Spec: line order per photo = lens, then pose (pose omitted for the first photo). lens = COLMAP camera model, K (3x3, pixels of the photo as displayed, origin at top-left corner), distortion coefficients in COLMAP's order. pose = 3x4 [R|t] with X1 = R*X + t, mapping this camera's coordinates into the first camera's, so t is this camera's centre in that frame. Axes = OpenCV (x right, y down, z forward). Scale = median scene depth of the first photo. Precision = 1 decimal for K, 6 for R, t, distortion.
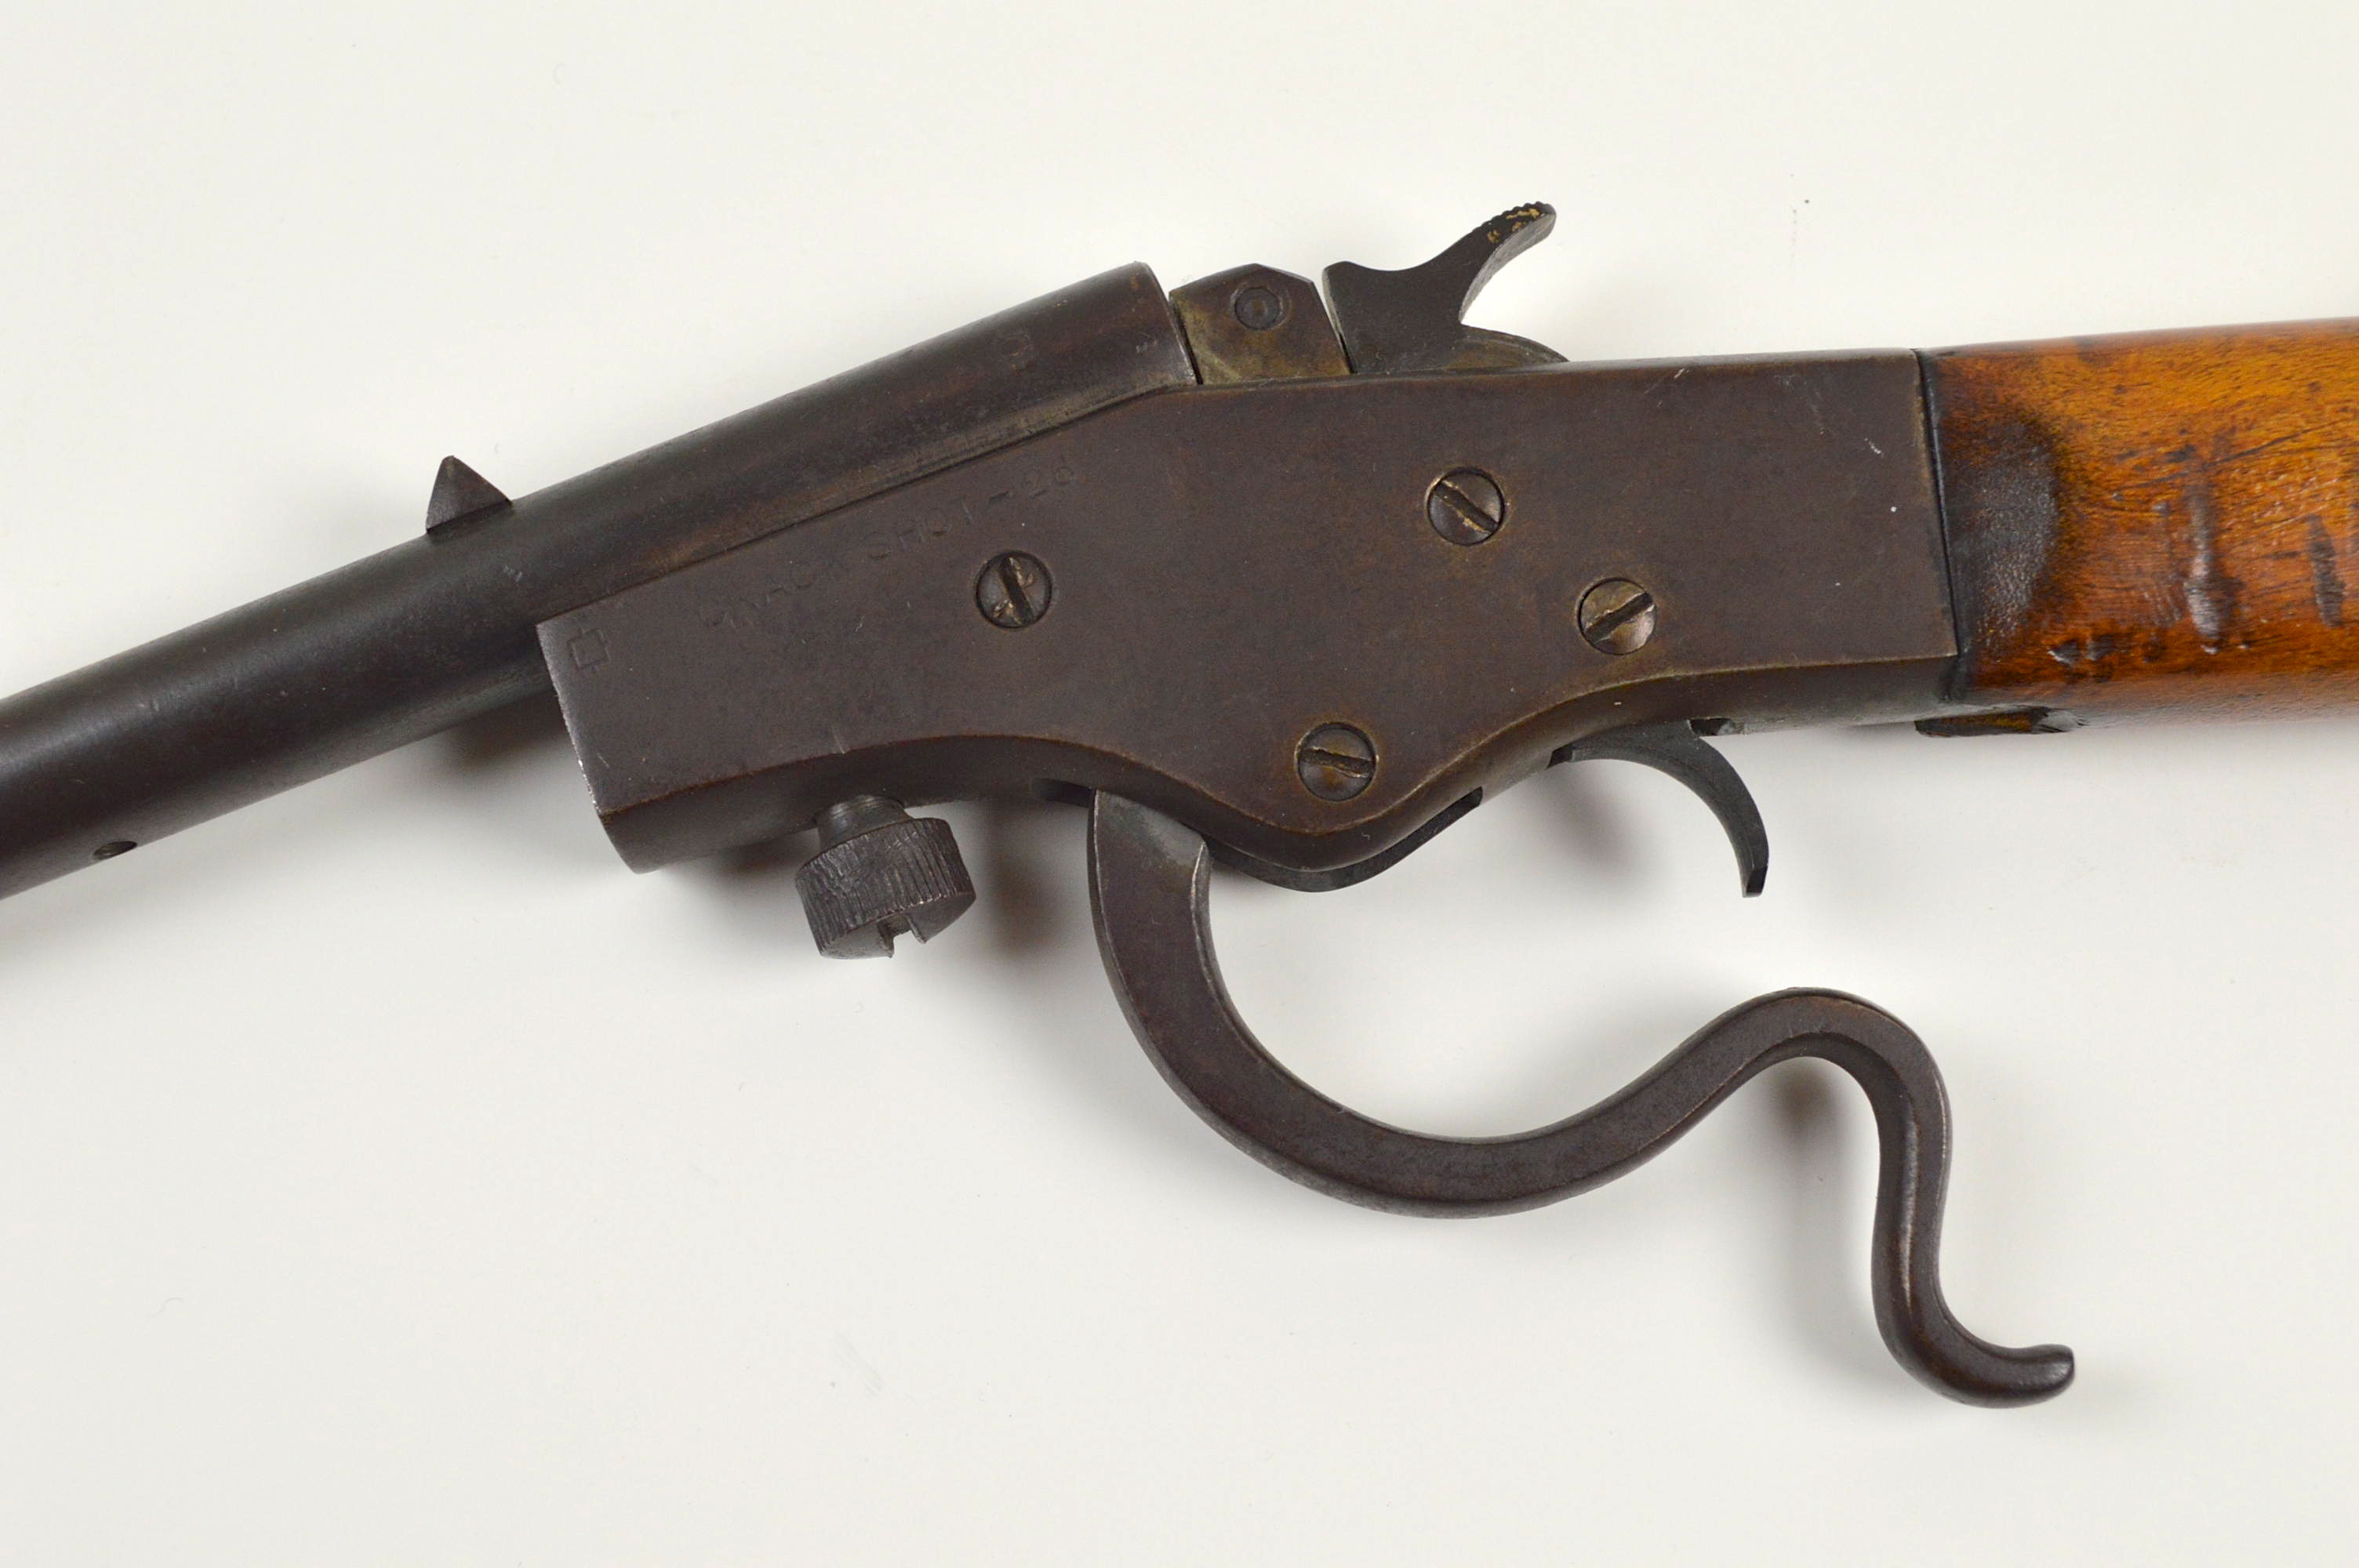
lens RADIAL K [[3343.5, 0, 1179.5], [0, 3343.5, 784.0], [0, 0, 1]] dist [-0.024707, -0.043499]
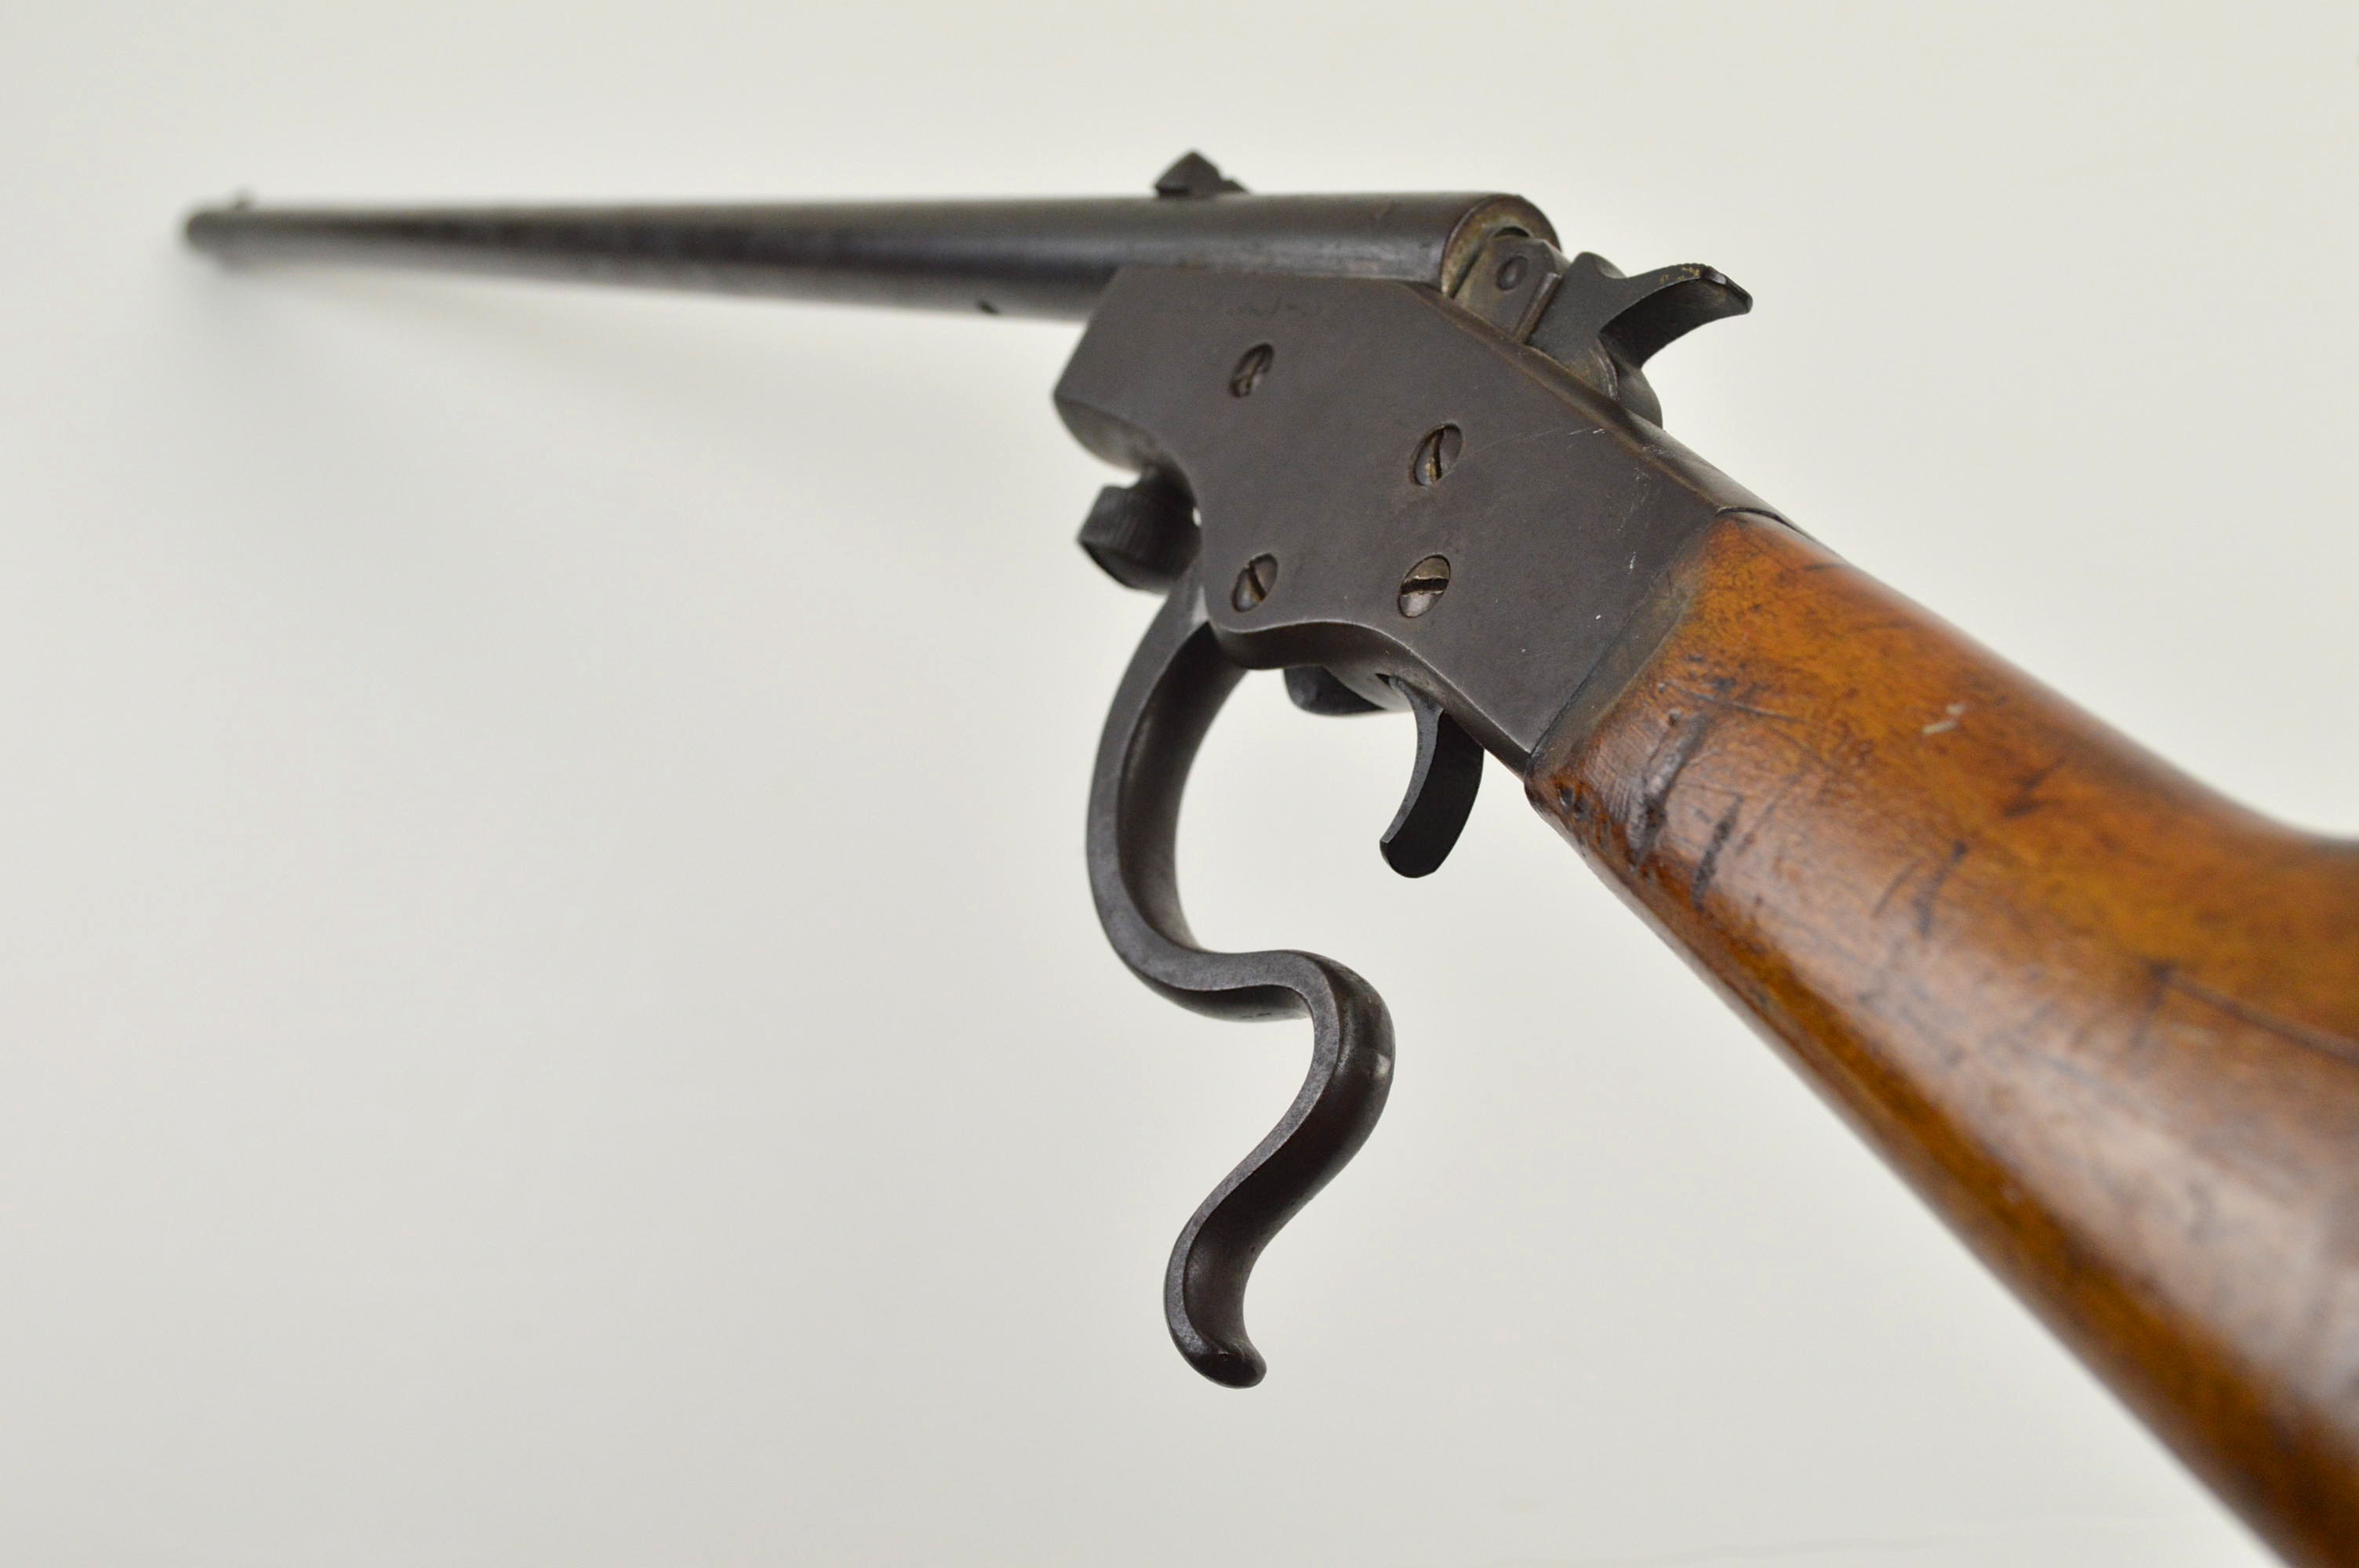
lens RADIAL K [[3343.5, 0, 1179.5], [0, 3343.5, 784.0], [0, 0, 1]] dist [-0.024707, -0.043499]
pose [[0.335535, 0.465863, -0.818772, 1.026933], [-0.483636, 0.831059, 0.274658, -0.257893], [0.808401, 0.303830, 0.504158, 0.398676]]
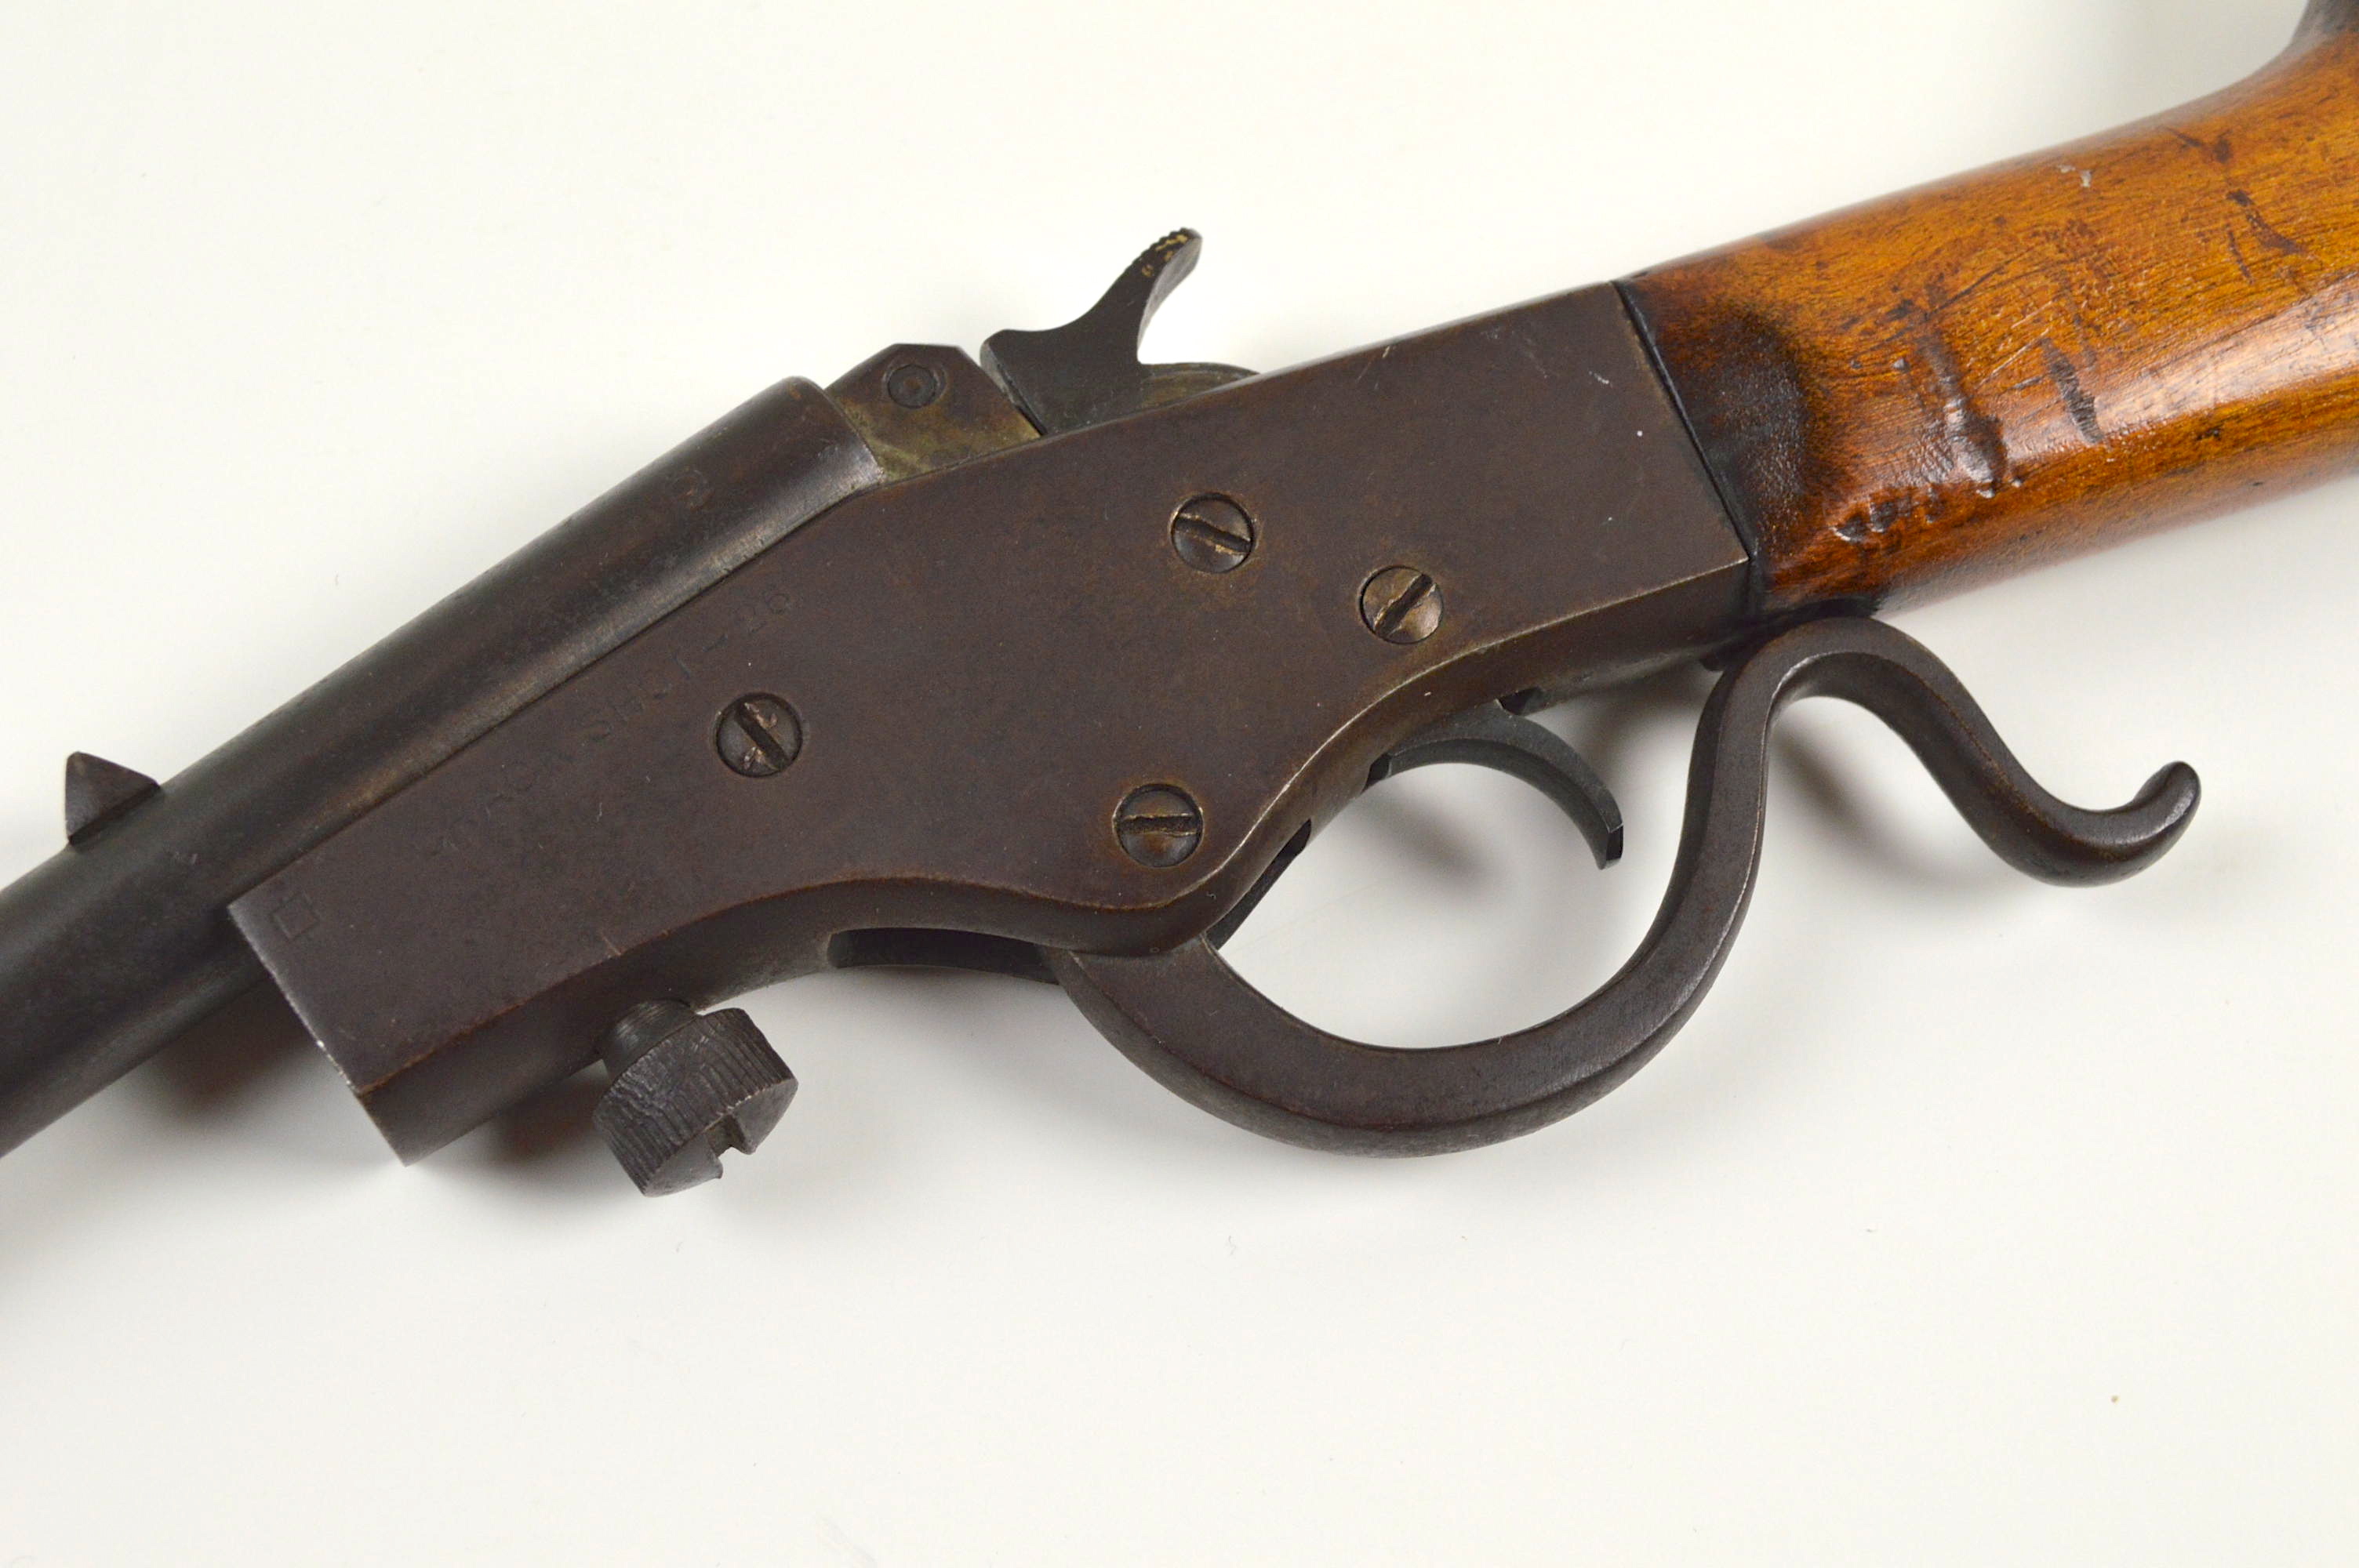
lens RADIAL K [[3343.5, 0, 1179.5], [0, 3343.5, 784.0], [0, 0, 1]] dist [-0.024707, -0.043499]
pose [[0.946103, -0.237160, 0.220556, -0.144792], [0.267066, 0.956542, -0.117059, 0.090050], [-0.183209, 0.169652, 0.968325, 0.116596]]
